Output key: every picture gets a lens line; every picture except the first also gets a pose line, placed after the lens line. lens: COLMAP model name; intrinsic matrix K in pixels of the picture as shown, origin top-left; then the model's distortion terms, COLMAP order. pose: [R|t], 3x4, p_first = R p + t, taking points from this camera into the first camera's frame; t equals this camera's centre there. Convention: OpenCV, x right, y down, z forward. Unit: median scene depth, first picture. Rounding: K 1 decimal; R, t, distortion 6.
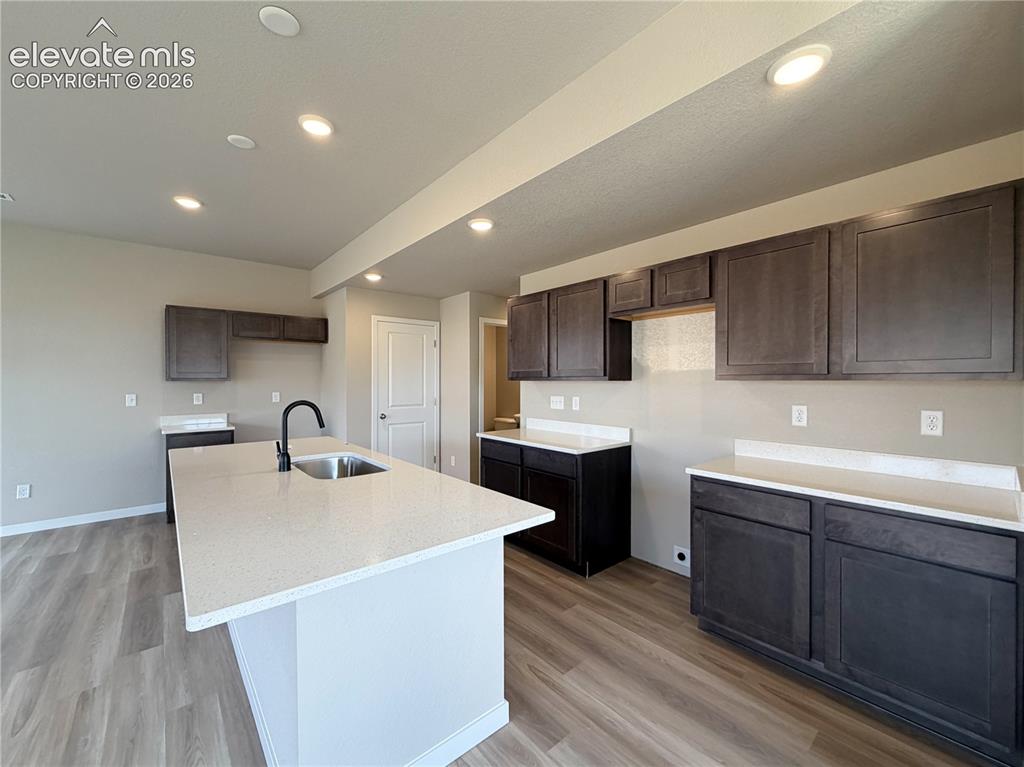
lens RADIAL K [[426.4, 0, 507.9], [0, 426.4, 380.9], [0, 0, 1]] dist [0.006266, -0.000891]
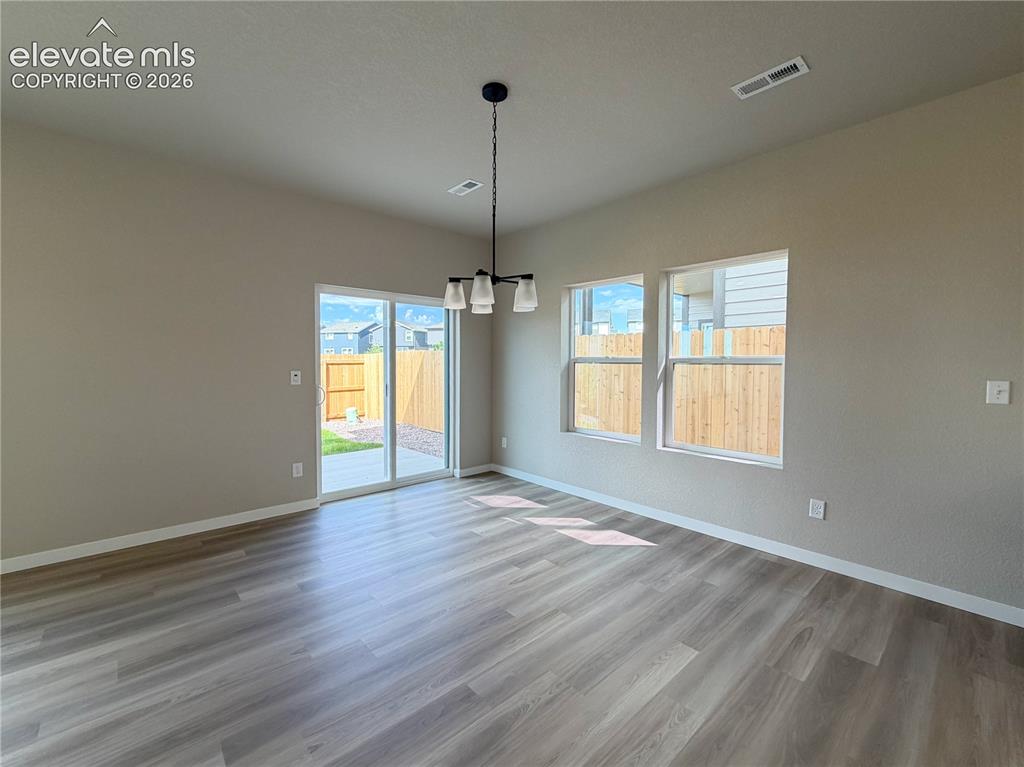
lens RADIAL K [[426.4, 0, 489.5], [0, 426.4, 378.1], [0, 0, 1]] dist [0.006266, -0.000891]
pose [[0.017528, 0.034689, -0.999244, -0.476864], [-0.008245, 0.999369, 0.034548, 0.019427], [0.999812, 0.007633, 0.017803, 0.486731]]
